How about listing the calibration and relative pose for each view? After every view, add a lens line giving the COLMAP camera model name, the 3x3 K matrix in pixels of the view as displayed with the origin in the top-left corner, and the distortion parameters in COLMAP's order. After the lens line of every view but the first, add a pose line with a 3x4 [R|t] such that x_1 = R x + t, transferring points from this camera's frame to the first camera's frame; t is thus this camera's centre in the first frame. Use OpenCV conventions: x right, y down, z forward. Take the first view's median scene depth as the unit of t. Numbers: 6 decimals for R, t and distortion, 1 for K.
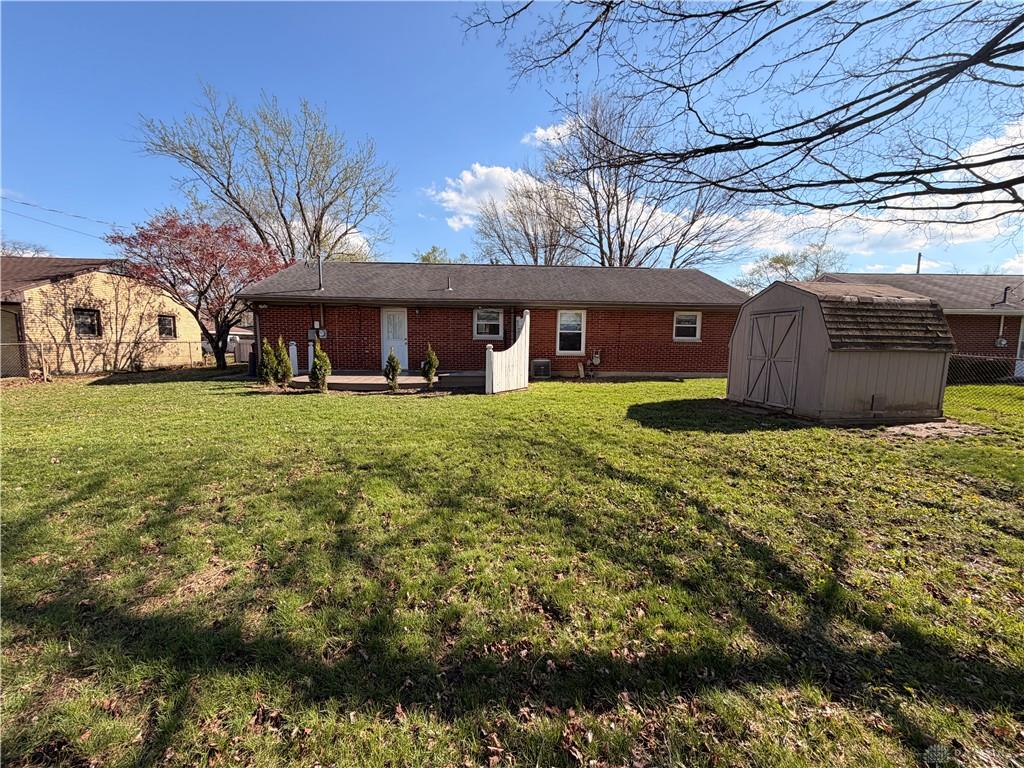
lens RADIAL K [[412.6, 0, 512.0], [0, 412.6, 384.0], [0, 0, 1]] dist [0.002685, 0.000358]
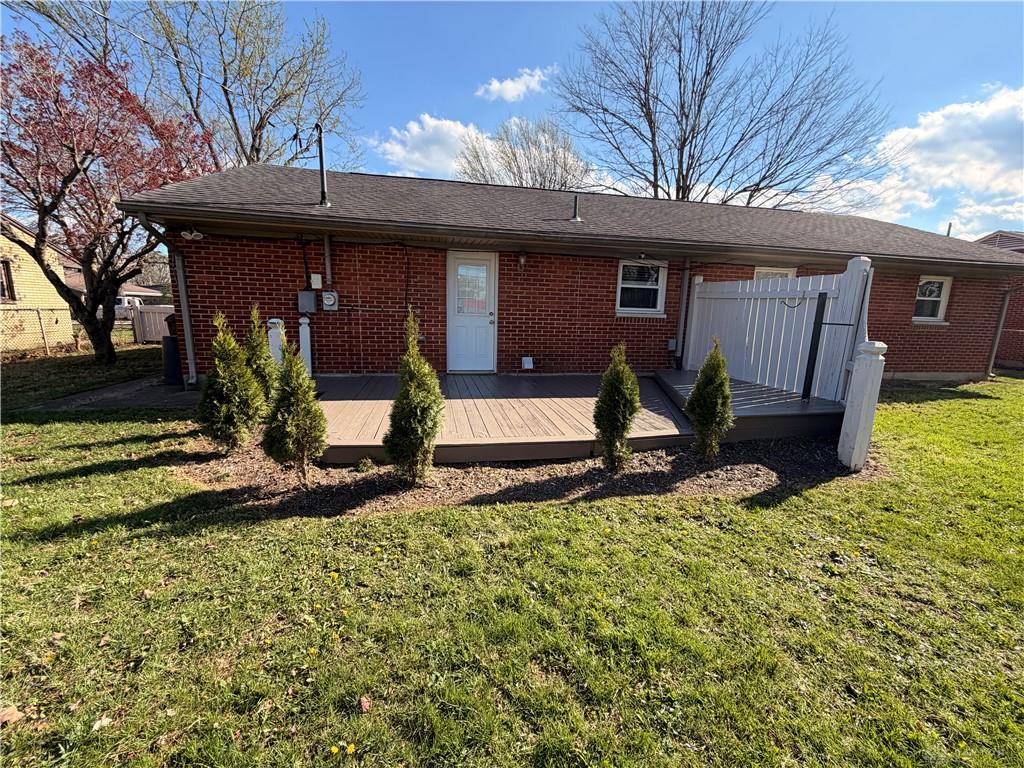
lens RADIAL K [[406.0, 0, 513.1], [0, 406.0, 367.8], [0, 0, 1]] dist [-0.009916, 0.000150]
pose [[0.988168, -0.004983, 0.153294, -0.252366], [-0.001831, 0.999018, 0.044279, -0.050386], [-0.153364, -0.044036, 0.987188, 0.391081]]
